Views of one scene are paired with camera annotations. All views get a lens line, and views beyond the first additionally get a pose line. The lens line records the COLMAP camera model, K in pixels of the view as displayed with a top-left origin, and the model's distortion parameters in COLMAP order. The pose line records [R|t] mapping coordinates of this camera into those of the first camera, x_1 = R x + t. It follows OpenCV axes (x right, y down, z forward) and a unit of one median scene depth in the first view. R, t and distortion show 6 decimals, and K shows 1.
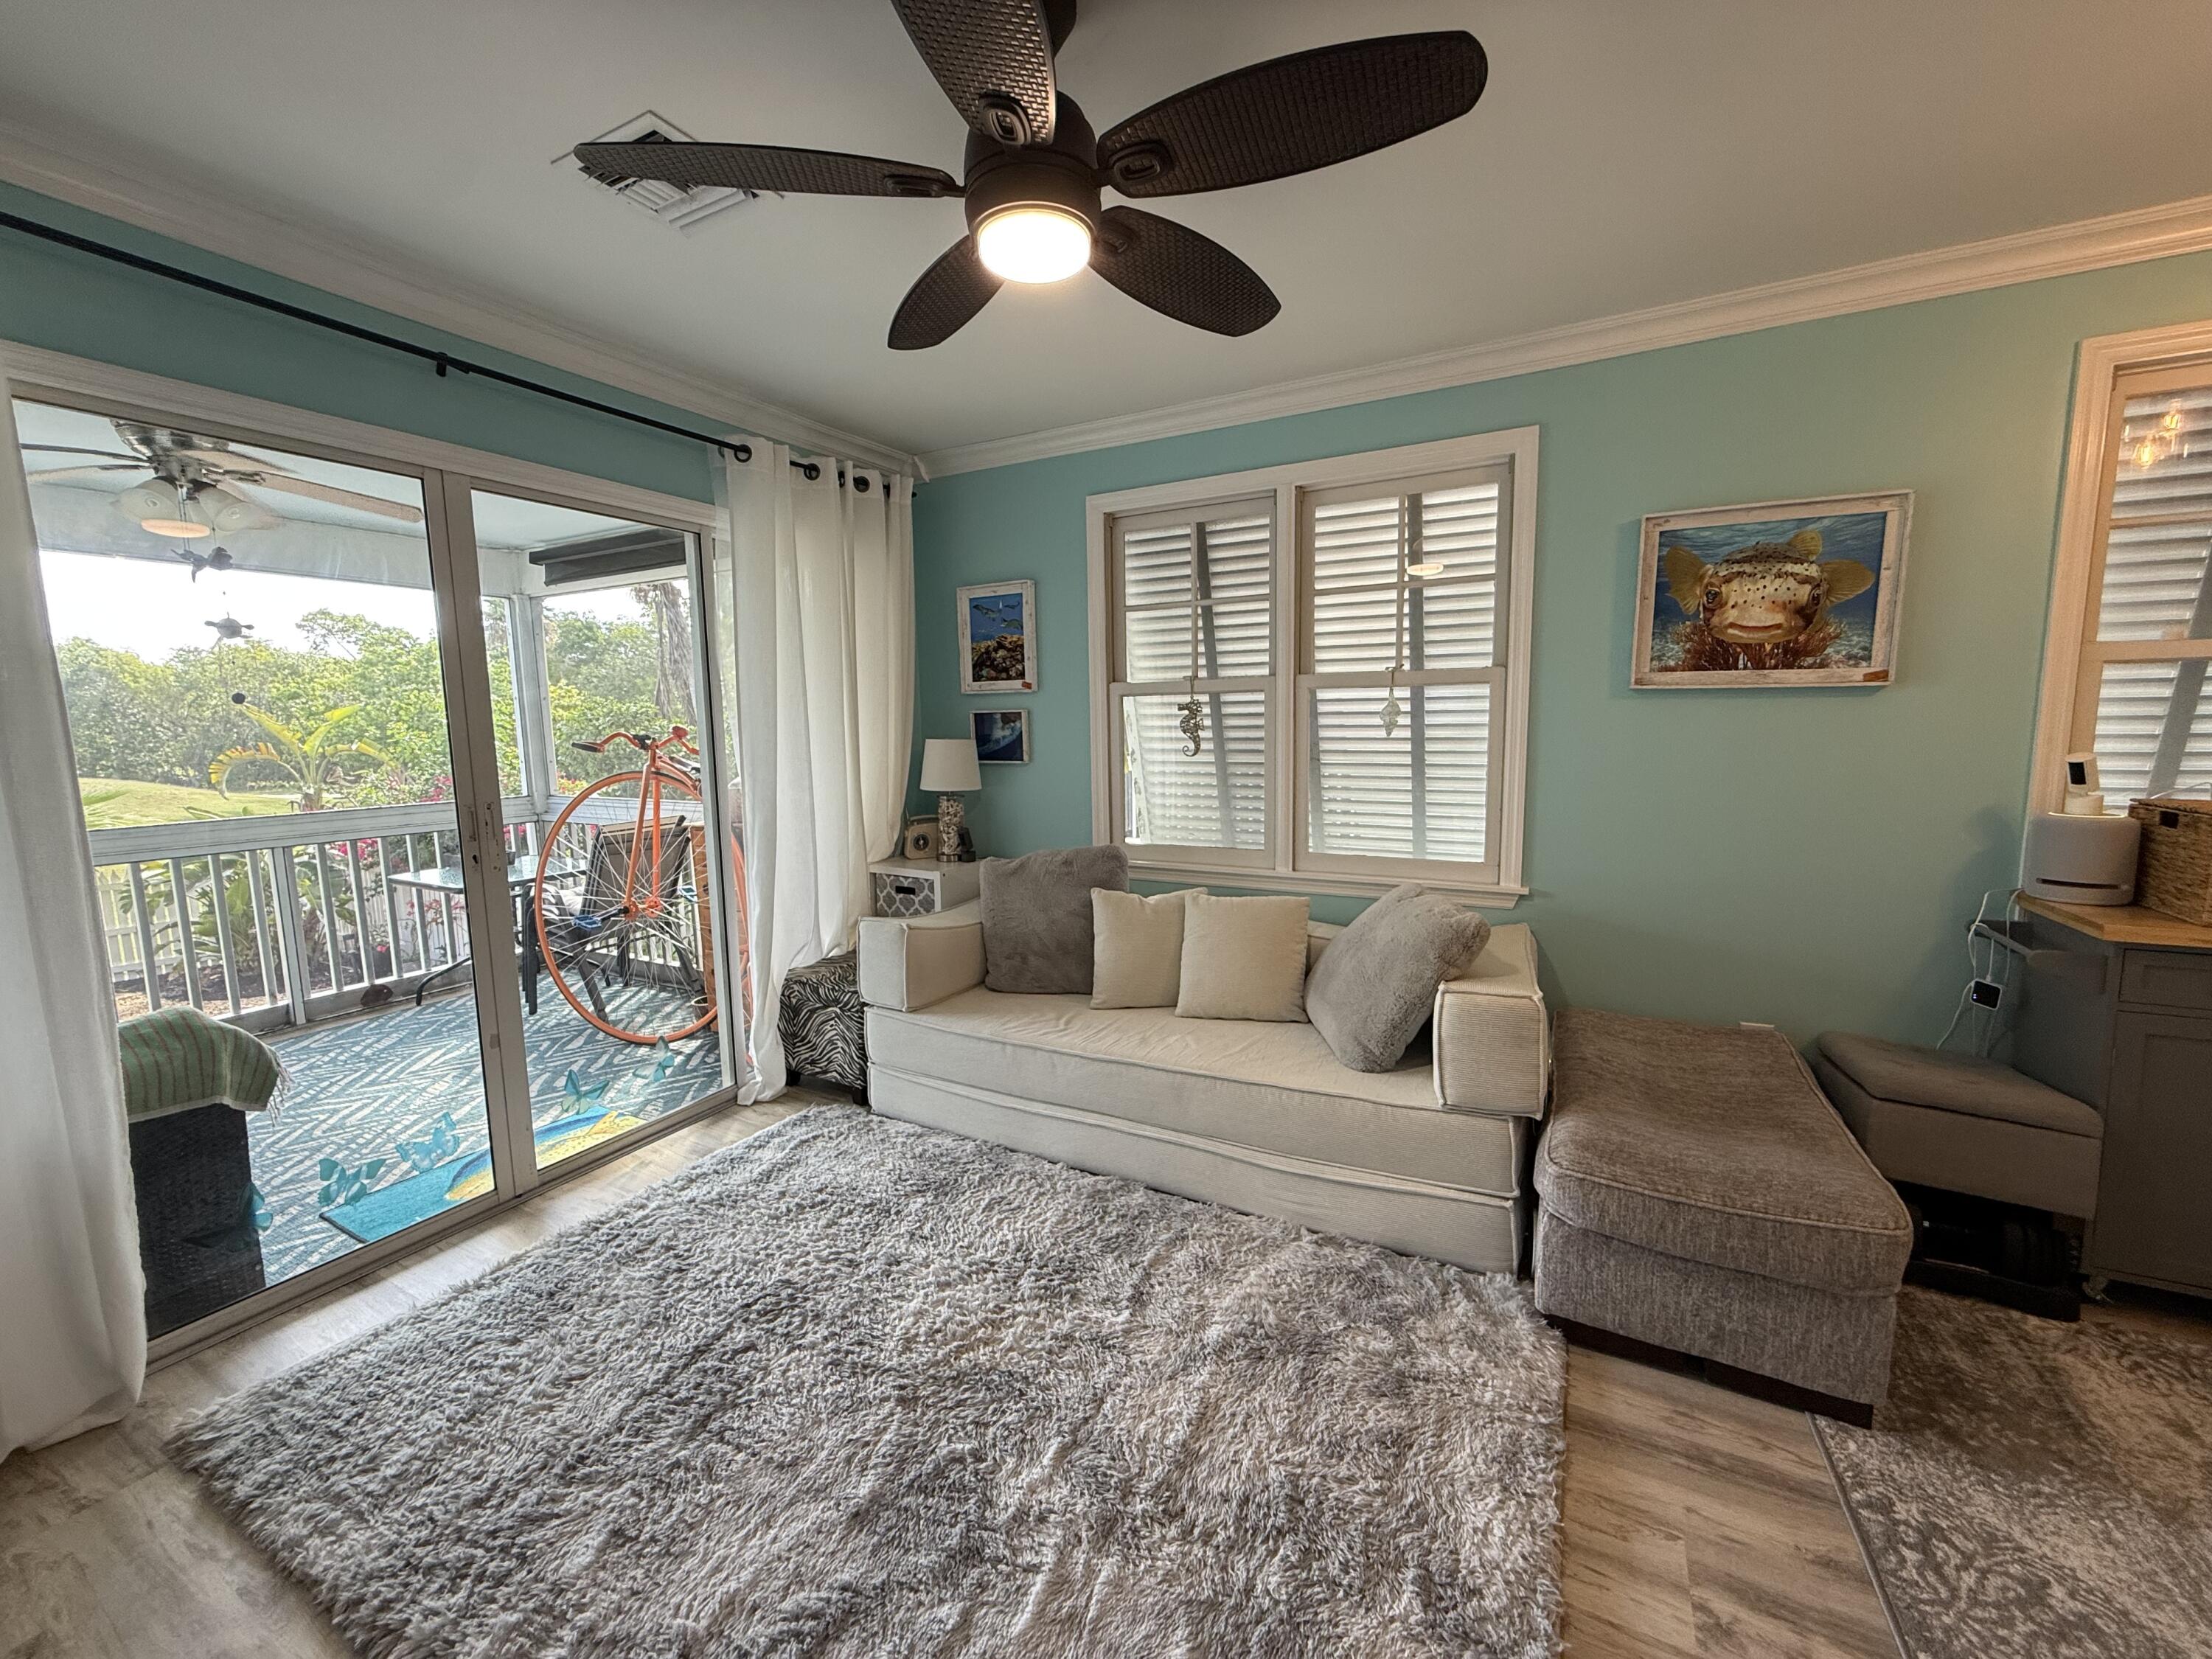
lens RADIAL K [[881.9, 0, 1110.4], [0, 881.9, 822.0], [0, 0, 1]] dist [-0.000877, 0.000025]
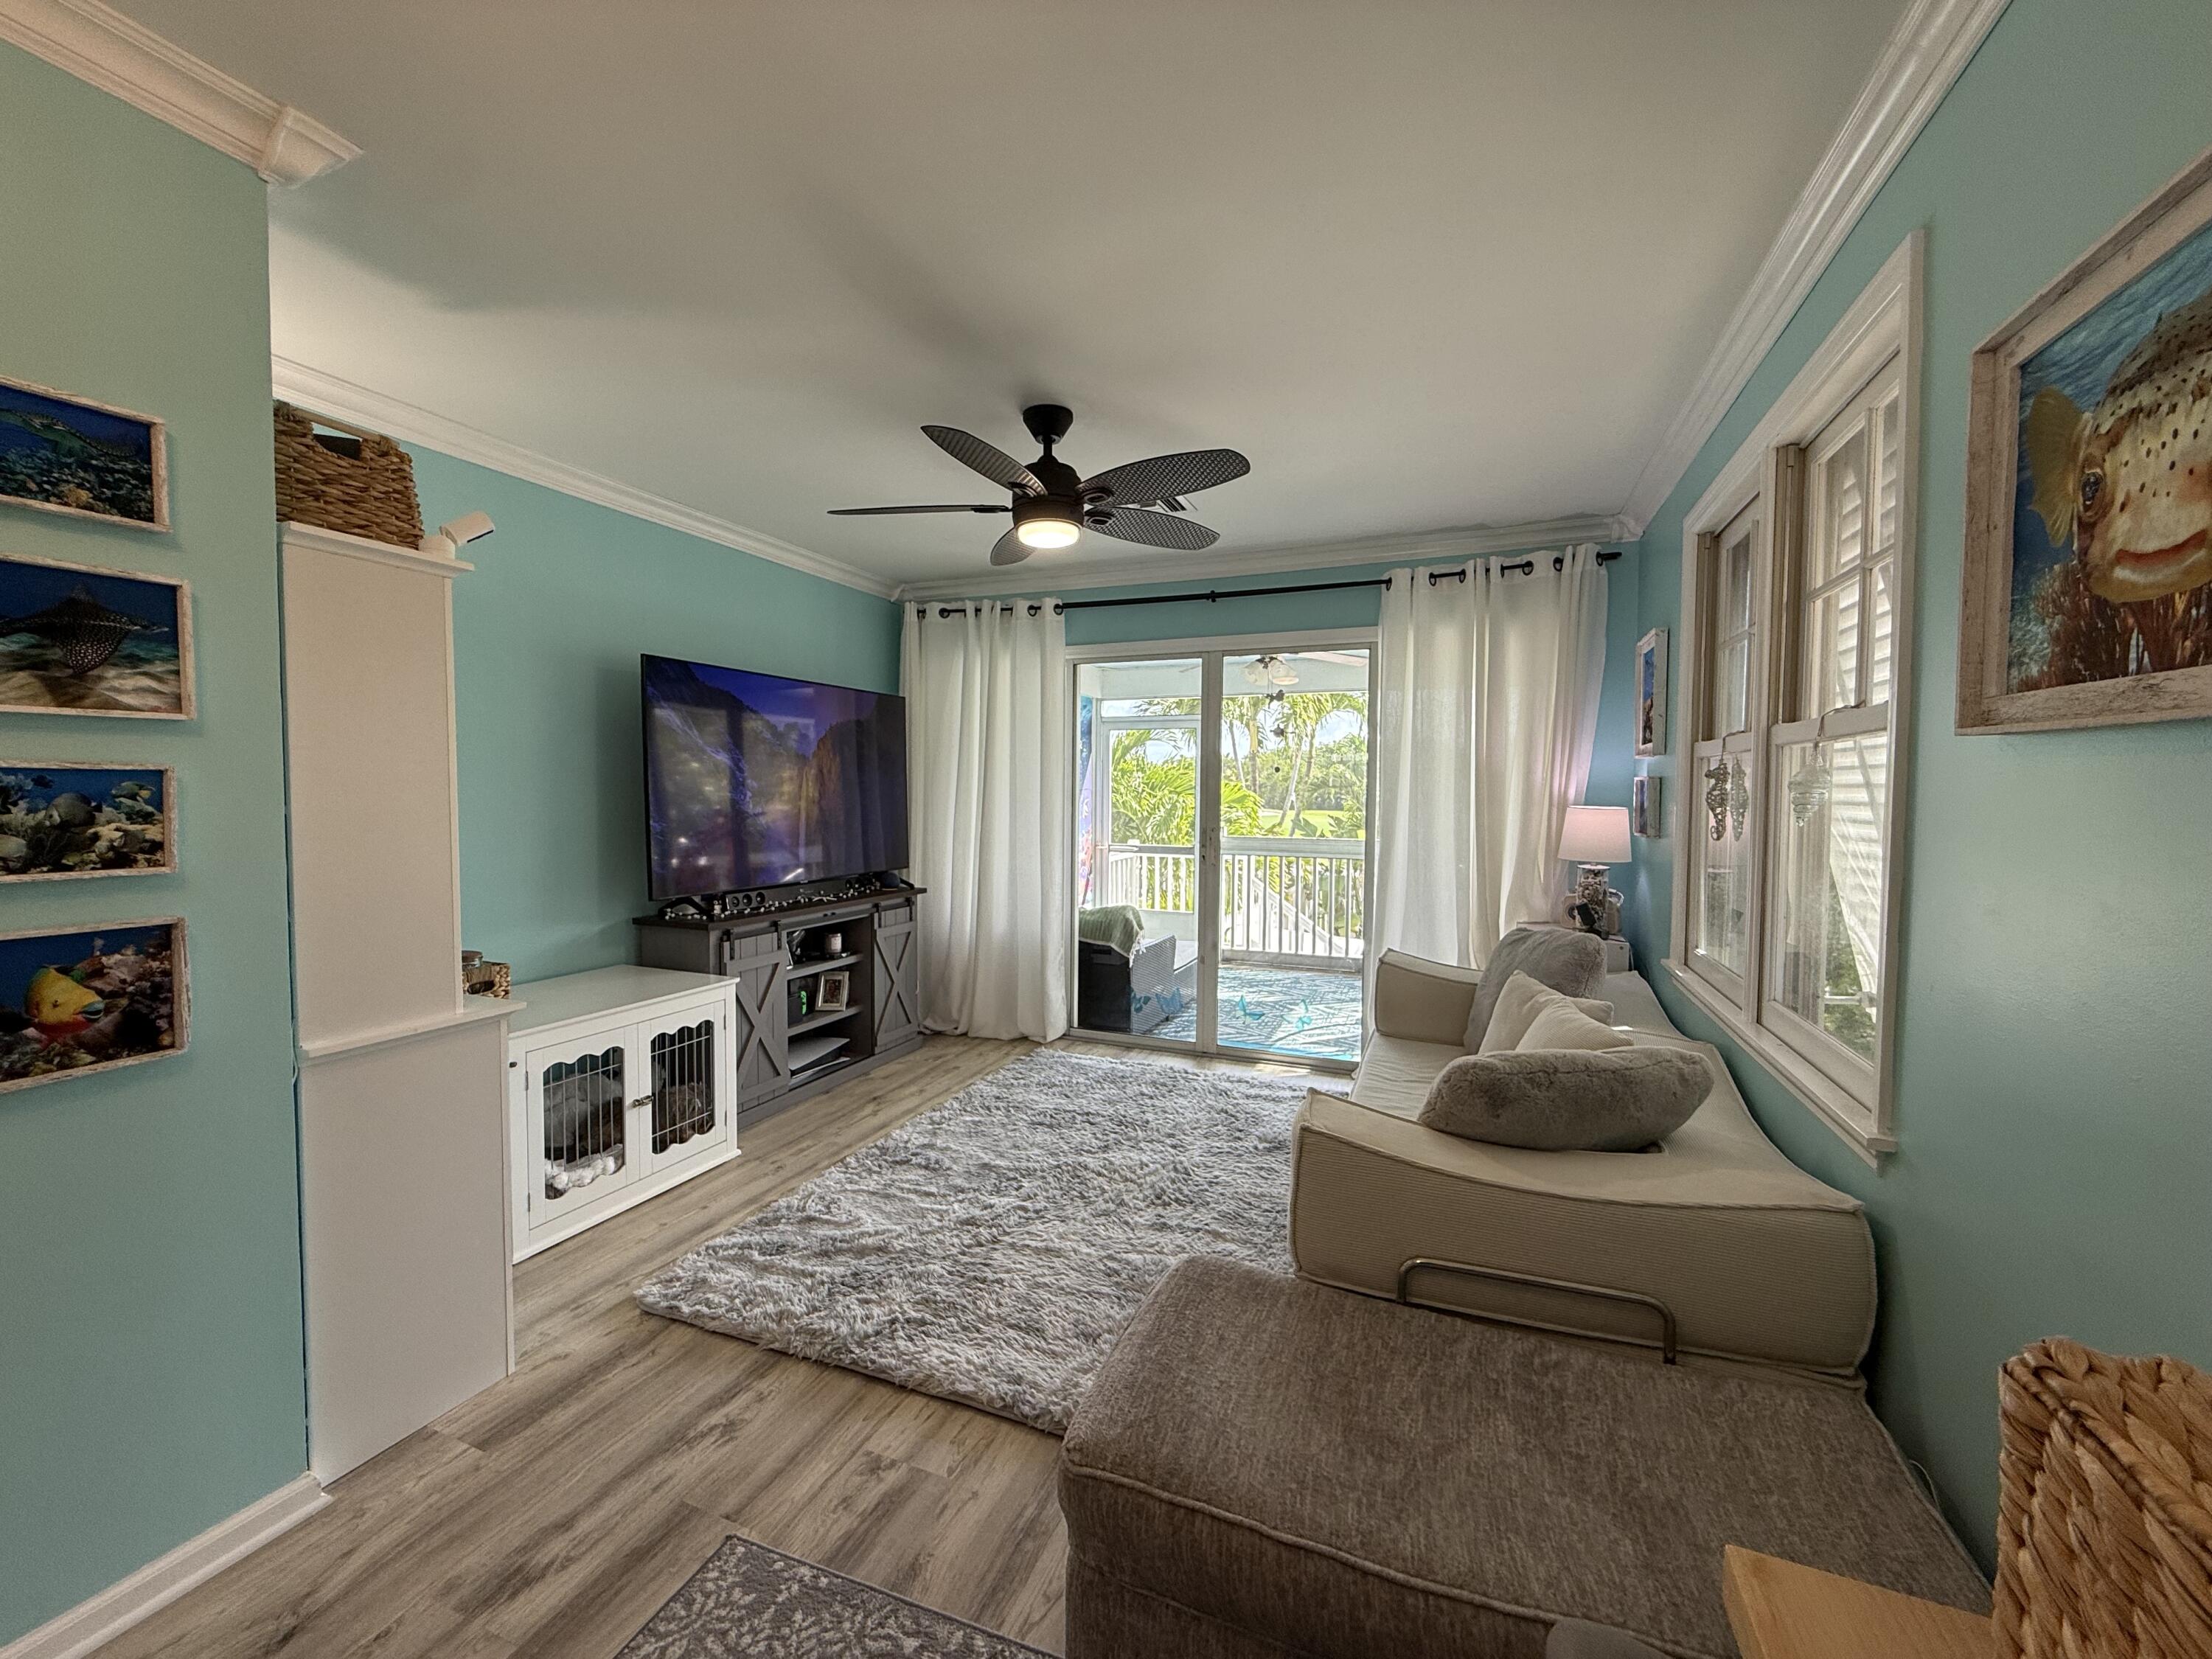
lens RADIAL K [[881.9, 0, 1097.2], [0, 881.9, 819.1], [0, 0, 1]] dist [-0.000877, 0.000025]
pose [[0.100864, 0.050755, -0.993605, 1.001887], [-0.120128, 0.992012, 0.038480, -0.075665], [0.987621, 0.115478, 0.106155, 0.537492]]
